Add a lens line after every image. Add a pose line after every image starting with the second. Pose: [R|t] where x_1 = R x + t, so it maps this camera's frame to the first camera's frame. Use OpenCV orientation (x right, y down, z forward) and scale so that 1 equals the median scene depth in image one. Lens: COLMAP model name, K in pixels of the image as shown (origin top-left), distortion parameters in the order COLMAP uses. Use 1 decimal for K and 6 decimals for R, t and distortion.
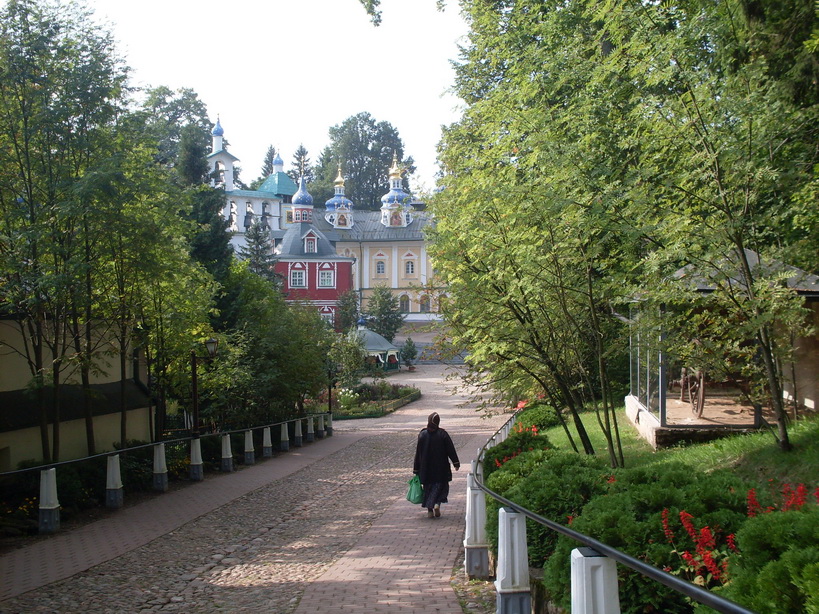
lens RADIAL K [[900.7, 0, 409.5], [0, 900.7, 307.0], [0, 0, 1]] dist [-0.003056, -0.002034]
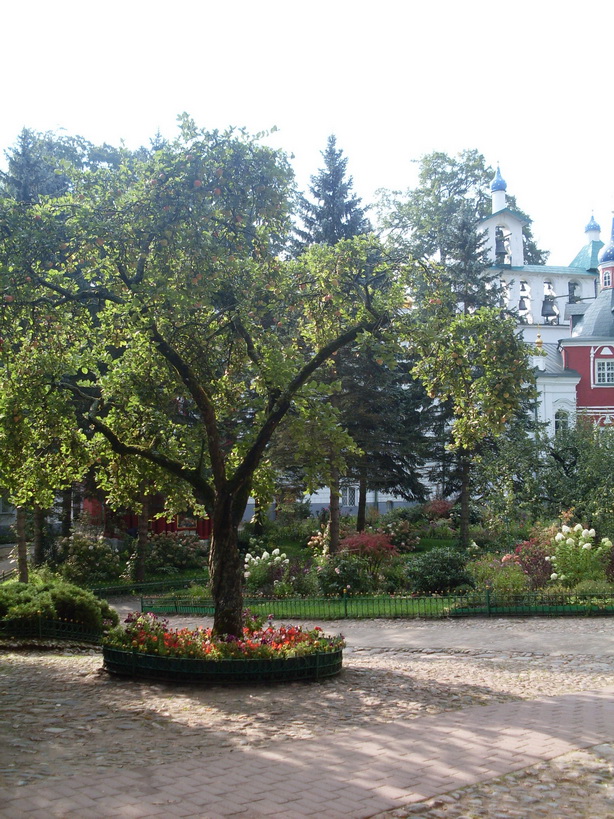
lens RADIAL K [[900.7, 0, 307.0], [0, 900.7, 409.5], [0, 0, 1]] dist [-0.003056, -0.002034]
pose [[0.869525, -0.029610, -0.493000, 0.006199], [-0.000760, 0.998120, -0.061287, 0.031110], [0.493888, 0.053665, 0.867868, 0.295830]]
